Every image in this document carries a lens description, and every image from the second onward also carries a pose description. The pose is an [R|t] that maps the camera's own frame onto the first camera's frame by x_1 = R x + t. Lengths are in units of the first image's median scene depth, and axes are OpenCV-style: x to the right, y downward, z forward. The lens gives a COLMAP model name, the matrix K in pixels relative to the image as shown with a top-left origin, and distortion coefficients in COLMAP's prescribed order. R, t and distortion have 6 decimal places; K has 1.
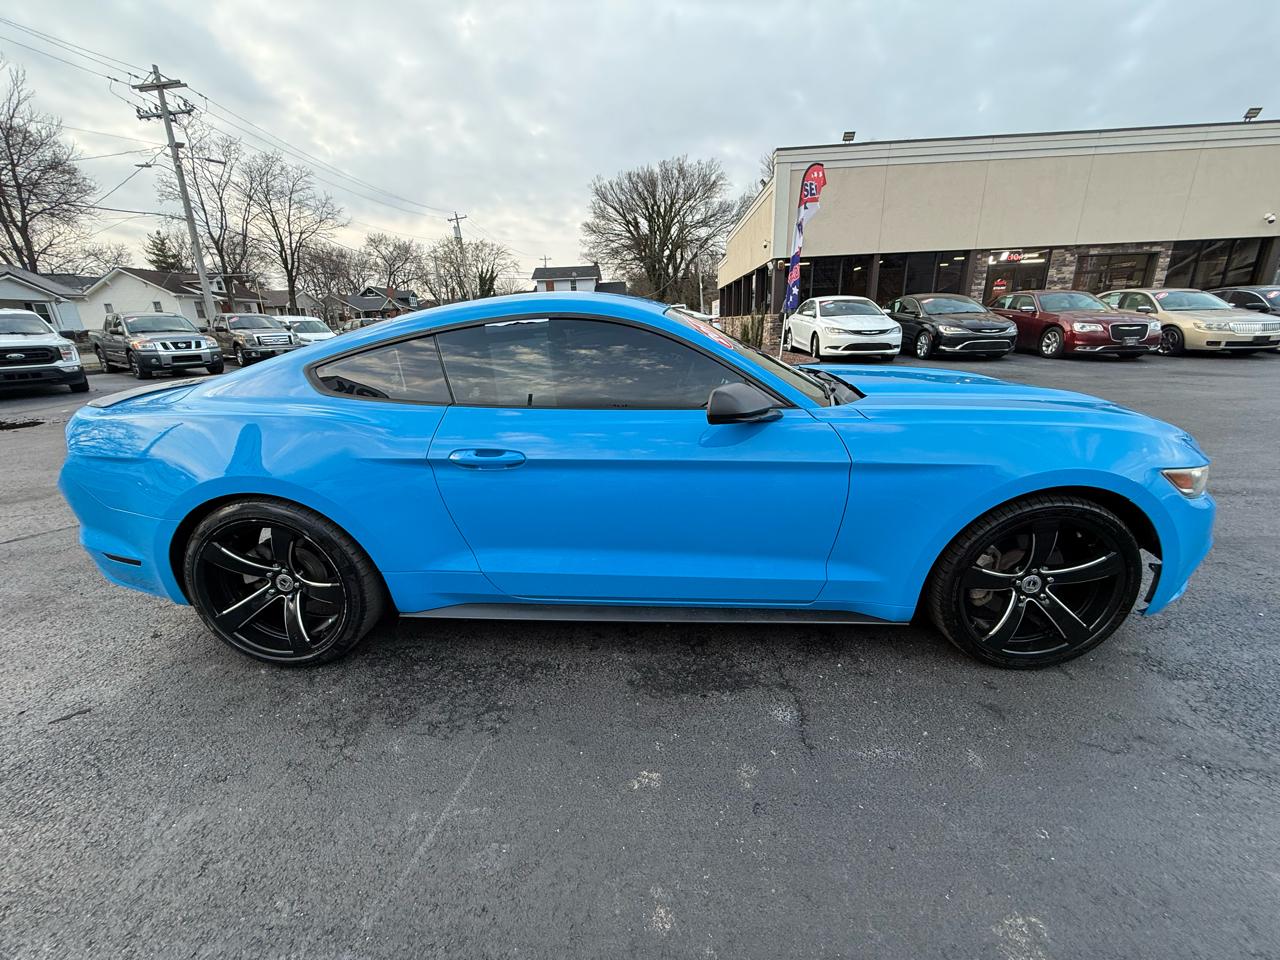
lens RADIAL K [[498.6, 0, 635.8], [0, 498.6, 476.1], [0, 0, 1]] dist [0.001946, -0.001213]
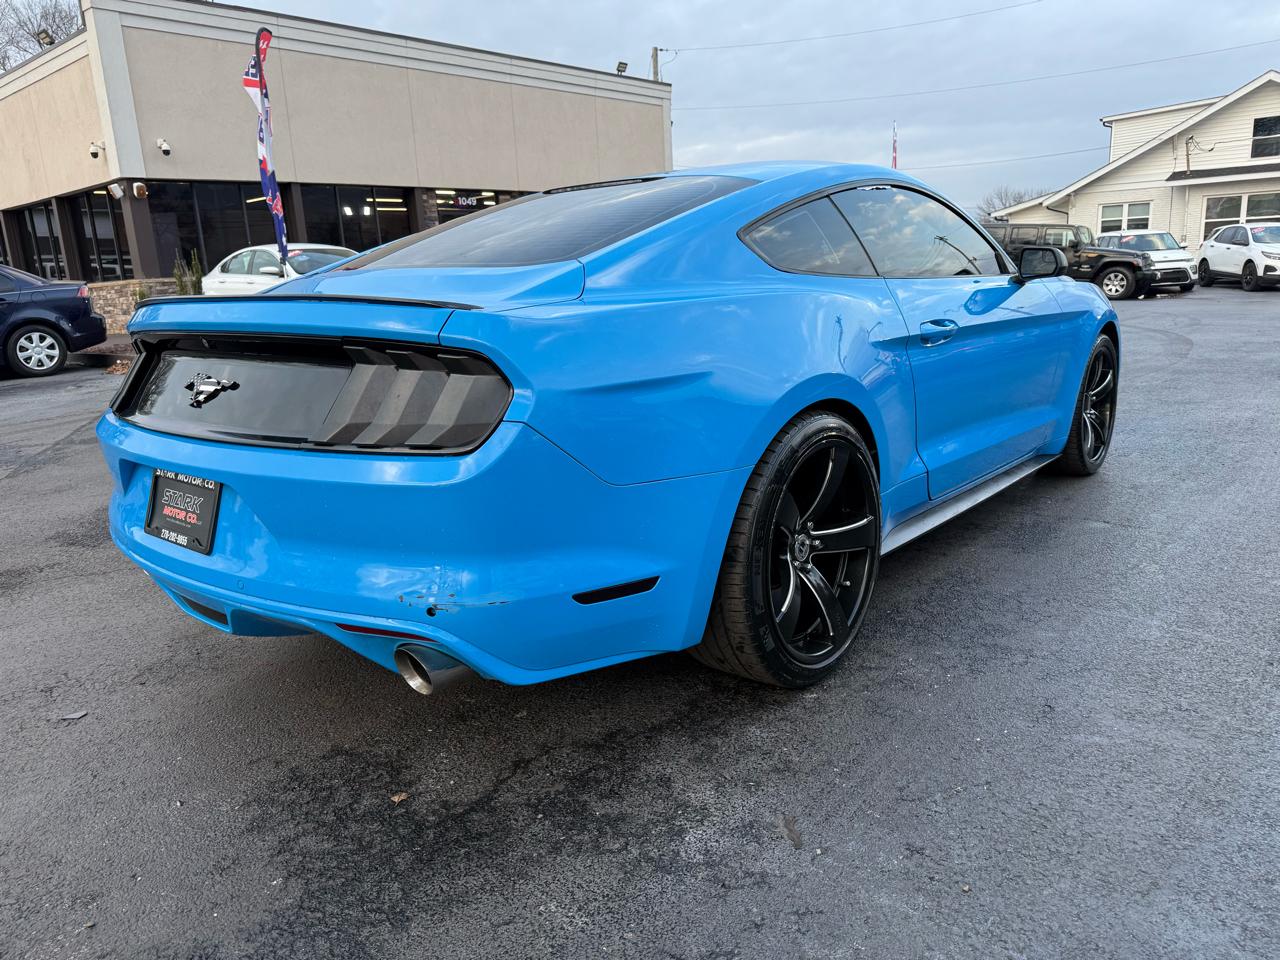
lens RADIAL K [[906.4, 0, 635.1], [0, 906.4, 482.1], [0, 0, 1]] dist [-0.002981, -0.008429]
pose [[0.604005, -0.182802, 0.775733, -0.139420], [0.267824, 0.963291, 0.018465, 0.003442], [-0.750632, 0.196607, 0.630791, 0.031399]]
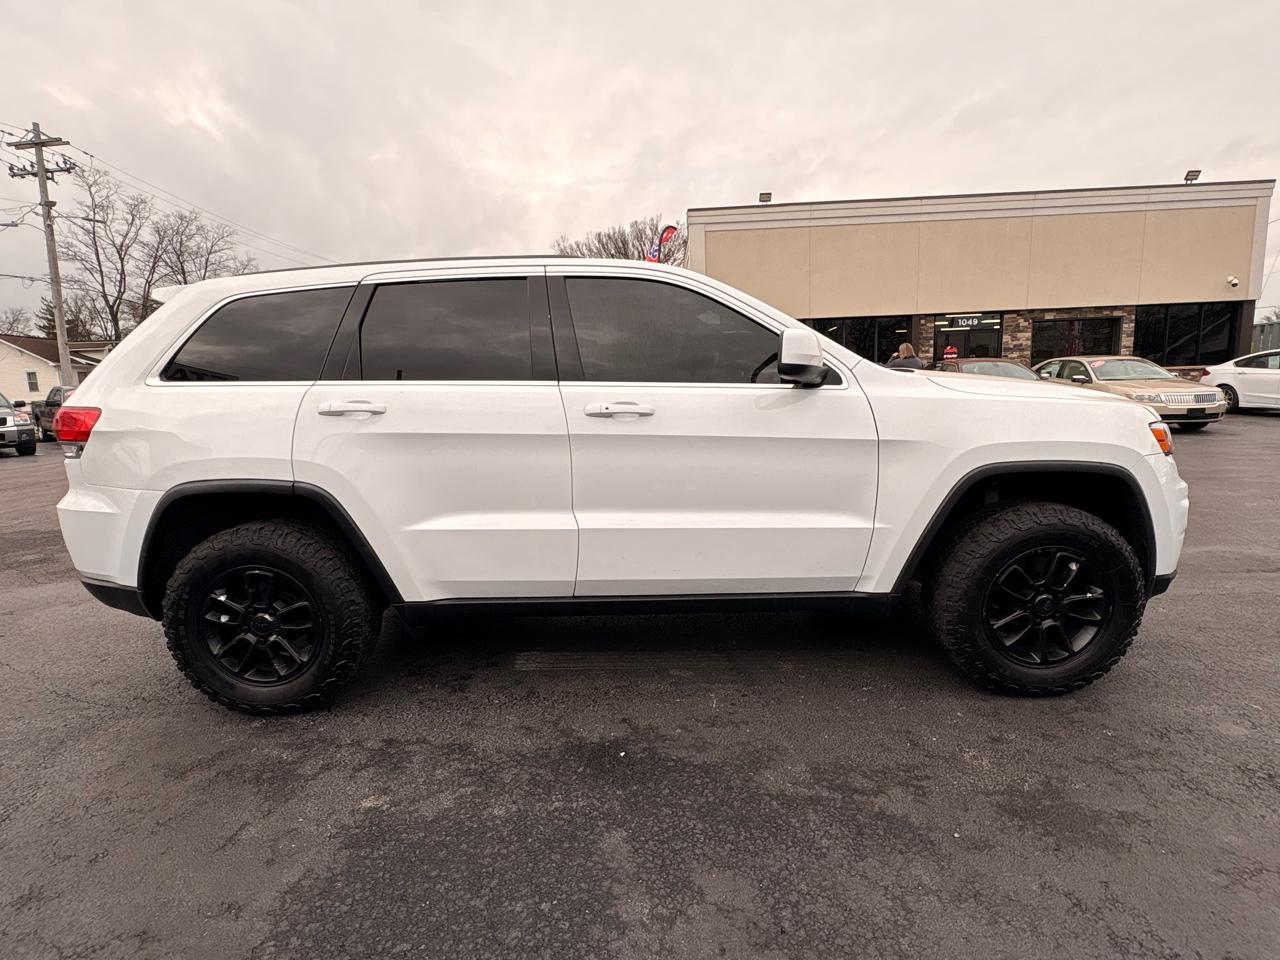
lens RADIAL K [[600.0, 0, 639.6], [0, 600.0, 480.6], [0, 0, 1]] dist [-0.000531, -0.000315]
pose [[0.999819, -0.004963, 0.018365, 0.113566], [0.007748, 0.987912, -0.154825, -0.000504], [-0.017374, 0.154939, 0.987771, 0.000613]]
